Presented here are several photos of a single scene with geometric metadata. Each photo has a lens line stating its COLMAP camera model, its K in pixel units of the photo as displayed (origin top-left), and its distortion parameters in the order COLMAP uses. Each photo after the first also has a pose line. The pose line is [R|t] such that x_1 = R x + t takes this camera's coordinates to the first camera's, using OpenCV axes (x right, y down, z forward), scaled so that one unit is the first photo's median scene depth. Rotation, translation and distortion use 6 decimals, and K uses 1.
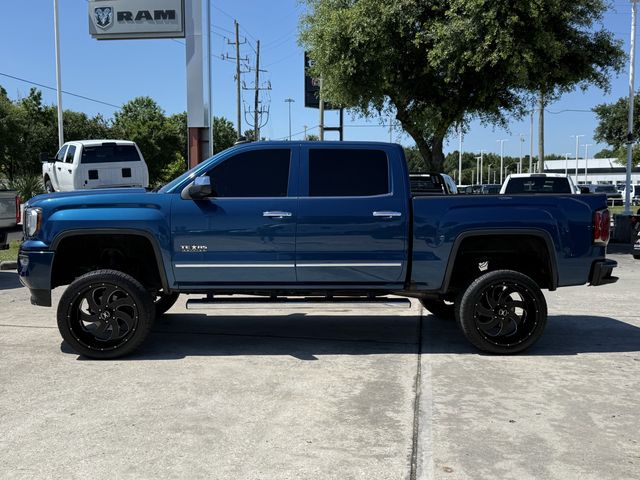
lens RADIAL K [[681.8, 0, 311.1], [0, 681.8, 230.7], [0, 0, 1]] dist [0.209558, -0.498331]
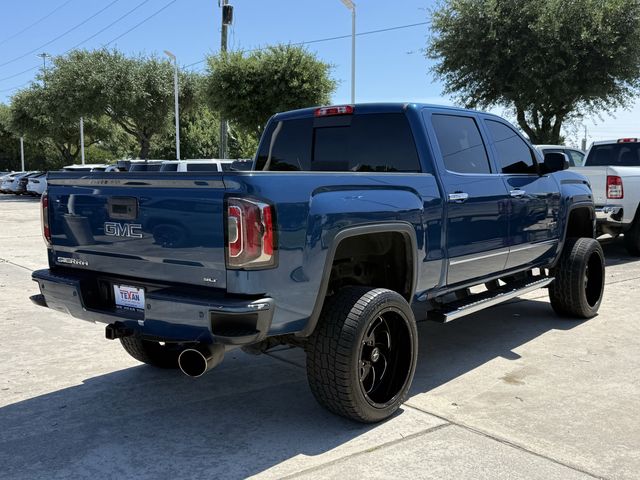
lens RADIAL K [[681.8, 0, 311.1], [0, 681.8, 230.7], [0, 0, 1]] dist [0.209558, -0.498331]
pose [[-0.677143, 0.063401, -0.733115, 0.840081], [-0.036031, 0.992230, 0.119090, -0.097385], [0.734969, 0.107055, -0.669597, 1.850431]]
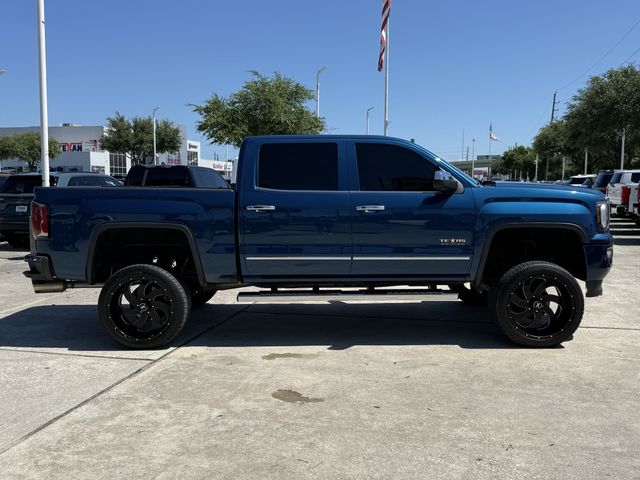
lens RADIAL K [[600.0, 0, 320.0], [0, 600.0, 240.0], [0, 0, 1]] dist [0.149607, -0.320449]
pose [[-0.998214, -0.004623, 0.059557, -0.054509], [0.004273, 0.988921, 0.148378, -0.135565], [-0.059583, 0.148368, -0.987136, 2.355962]]
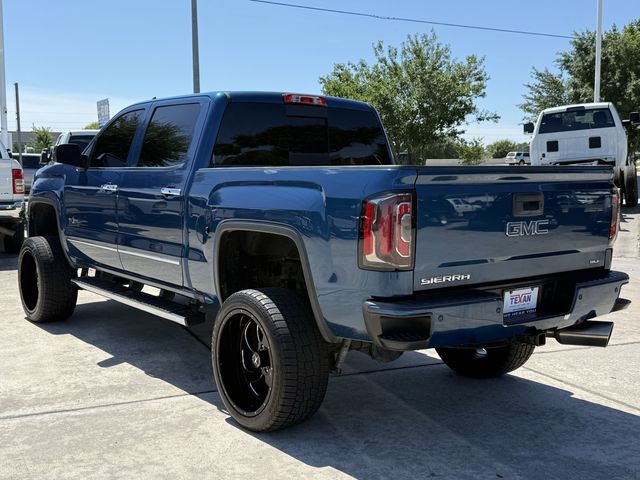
lens RADIAL K [[743.7, 0, 320.0], [0, 743.7, 240.0], [0, 0, 1]] dist [0.251096, -0.596377]
pose [[0.560806, 0.082603, -0.823817, 0.928335], [-0.051775, 0.996562, 0.064678, -0.036057], [0.826327, 0.006381, 0.563154, 0.739091]]
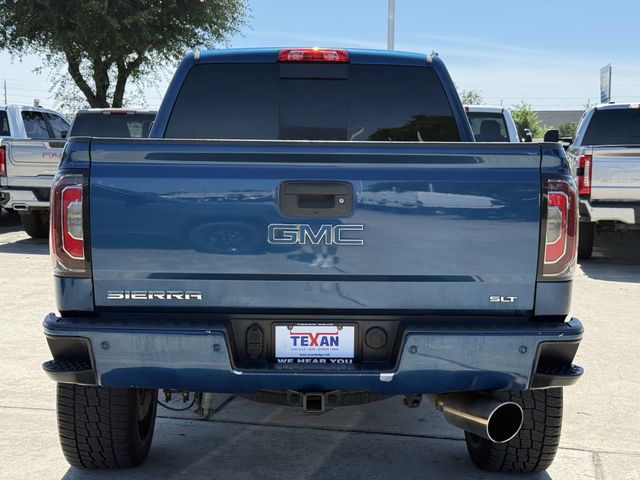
lens RADIAL K [[952.2, 0, 320.0], [0, 952.2, 240.0], [0, 0, 1]] dist [0.140453, -0.046776]
pose [[-0.048303, 0.093233, -0.994472, 1.039892], [-0.067218, 0.993074, 0.096367, -0.064113], [0.996568, 0.071501, -0.041702, 1.298886]]
